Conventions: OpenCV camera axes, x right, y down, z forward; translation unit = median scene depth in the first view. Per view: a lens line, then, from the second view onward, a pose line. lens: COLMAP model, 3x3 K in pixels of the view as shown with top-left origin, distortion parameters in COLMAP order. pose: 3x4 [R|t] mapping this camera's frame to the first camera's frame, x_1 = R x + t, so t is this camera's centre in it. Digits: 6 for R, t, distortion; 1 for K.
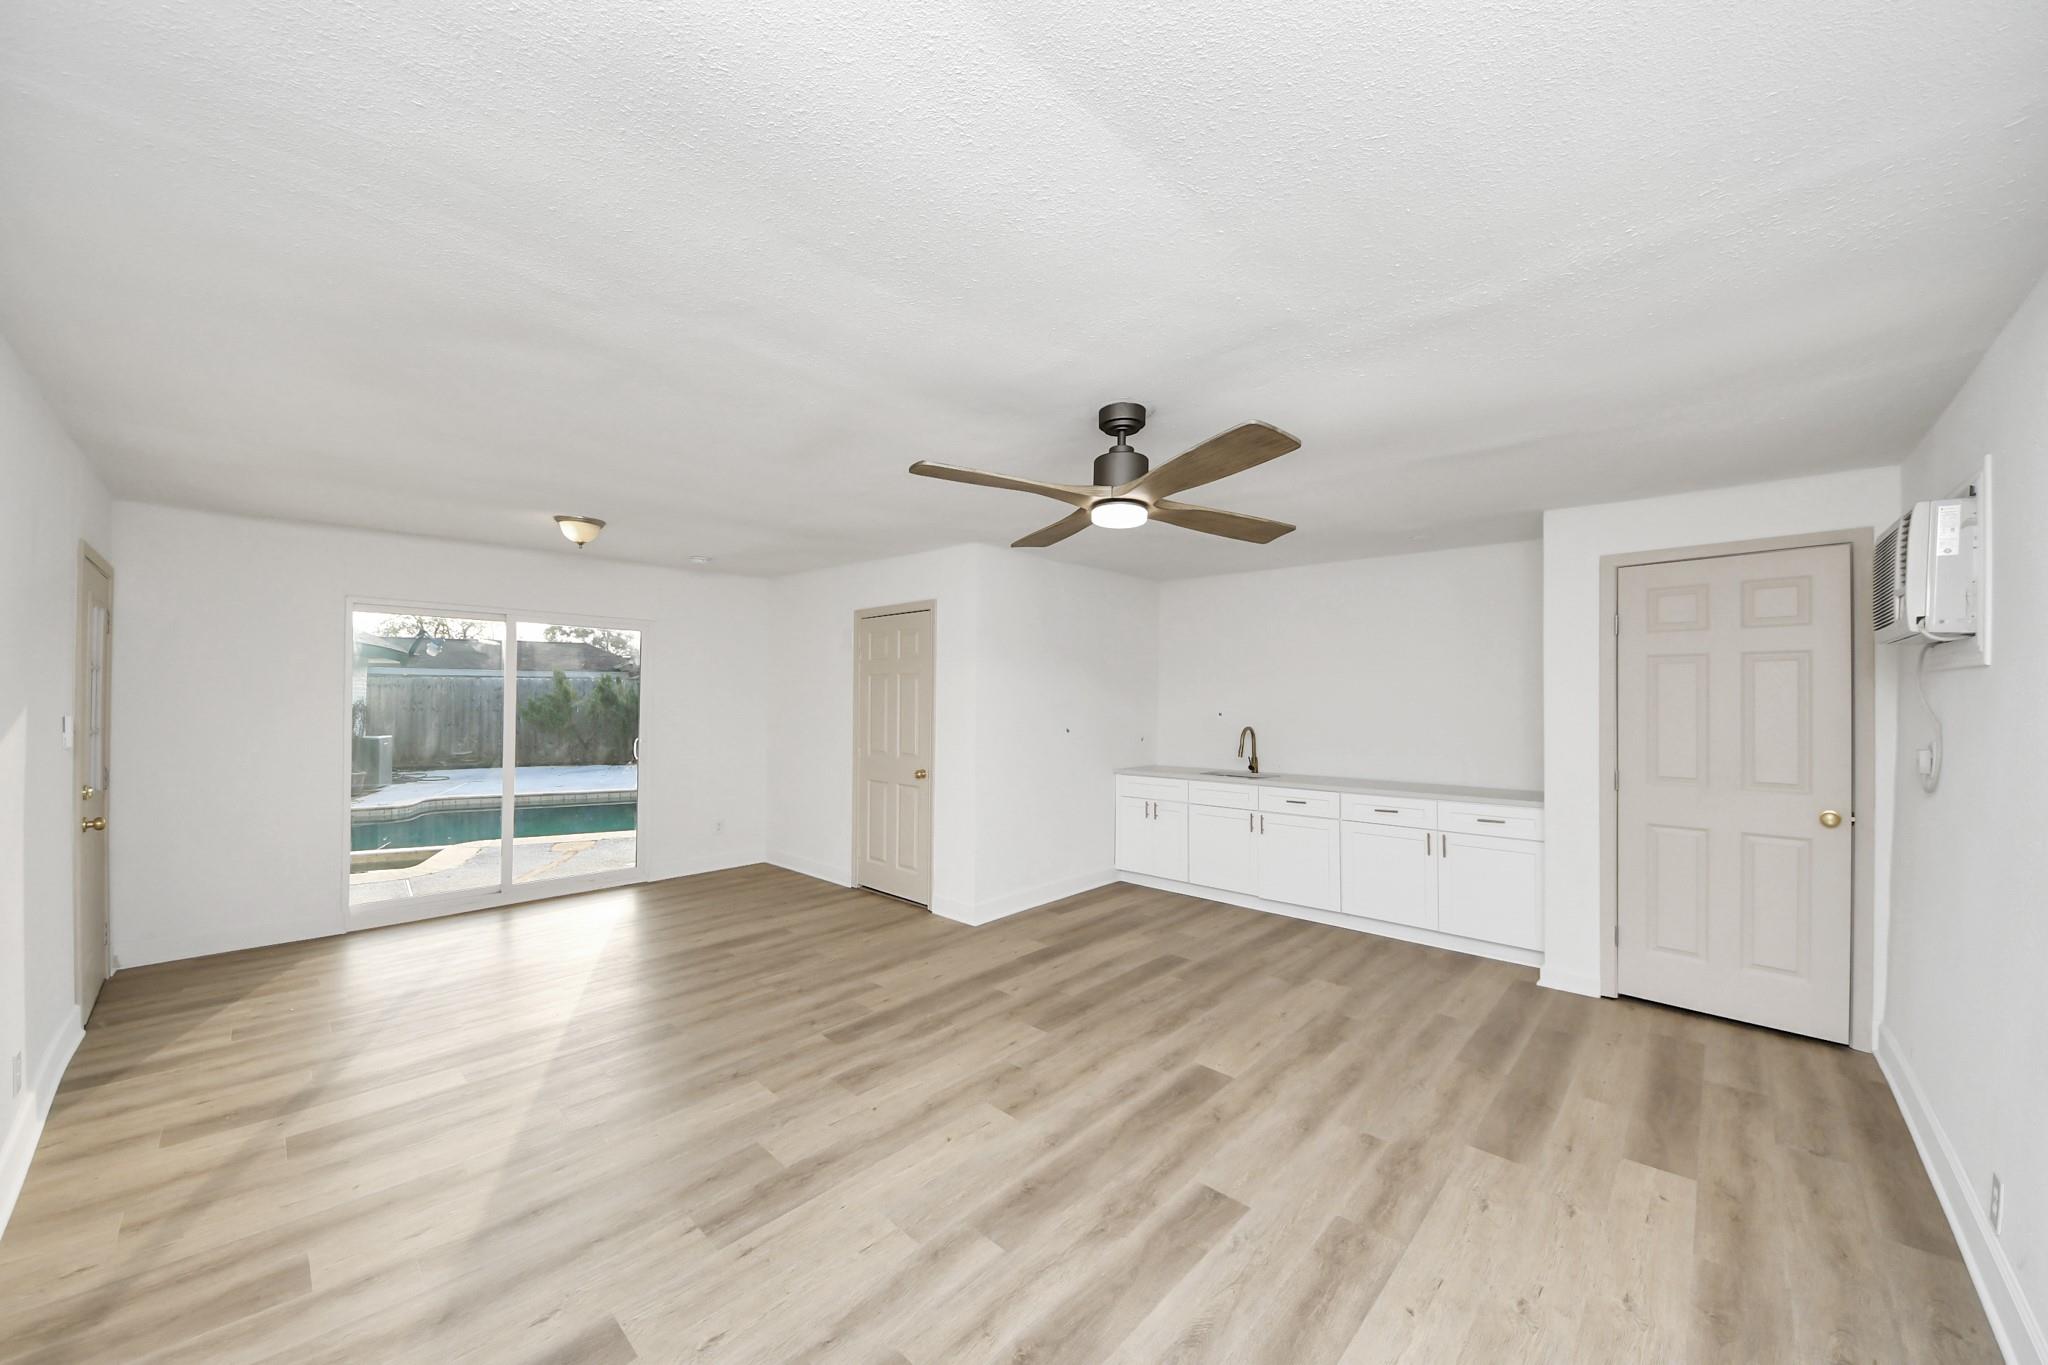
lens RADIAL K [[735.3, 0, 1027.0], [0, 735.3, 695.5], [0, 0, 1]] dist [0.021592, -0.011938]
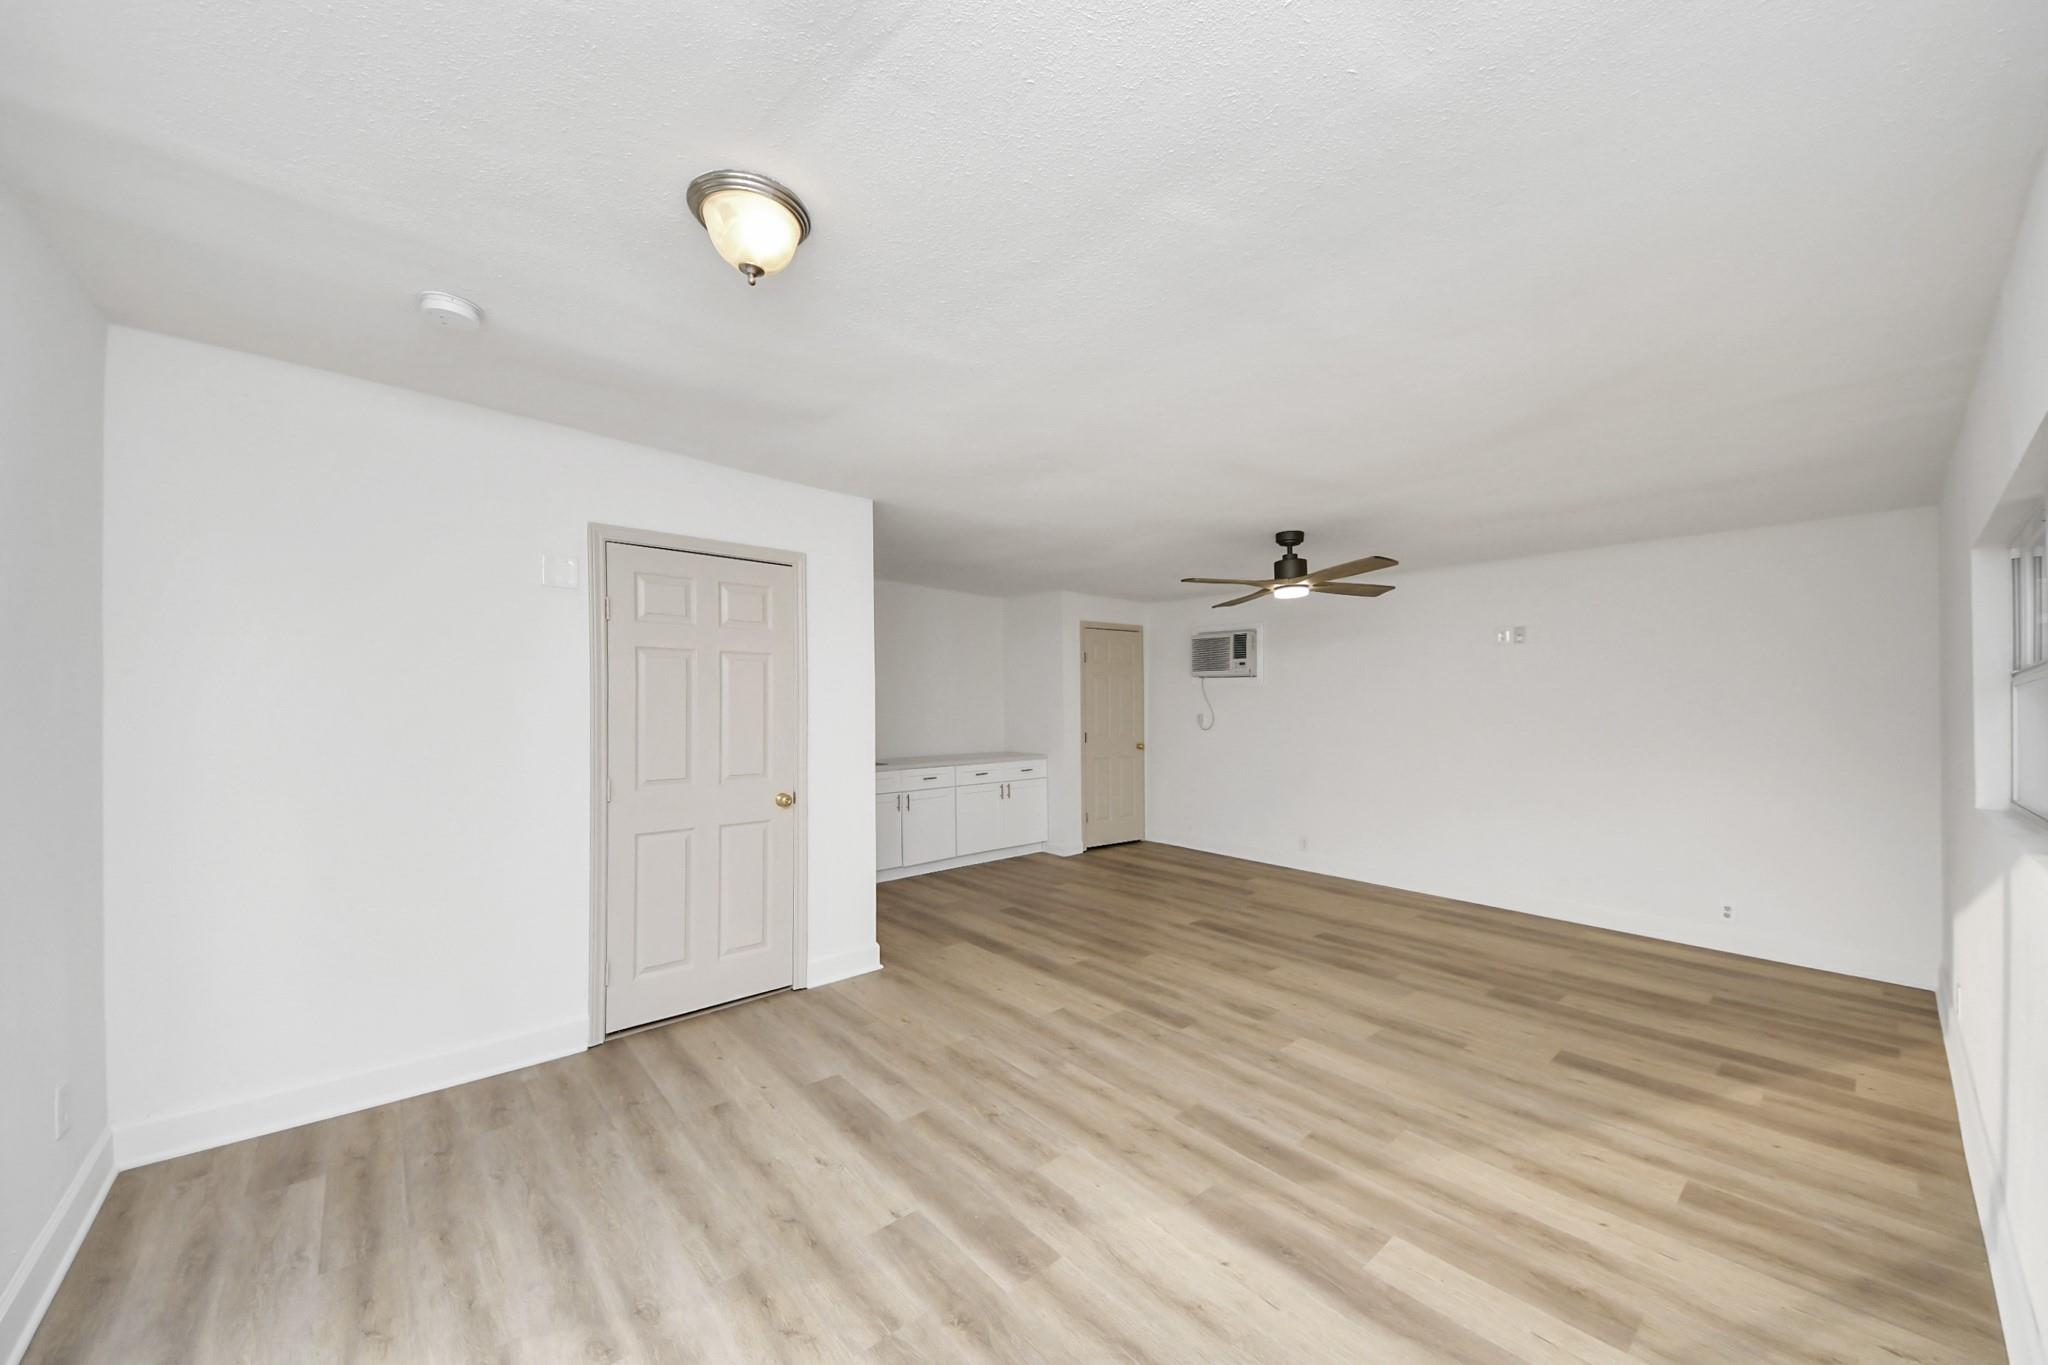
lens RADIAL K [[735.3, 0, 1027.0], [0, 735.3, 695.5], [0, 0, 1]] dist [0.021592, -0.011938]
pose [[0.112507, -0.004081, 0.993643, -1.259144], [-0.000471, 0.999991, 0.004161, 0.001456], [-0.993651, -0.000936, 0.112504, 1.064287]]
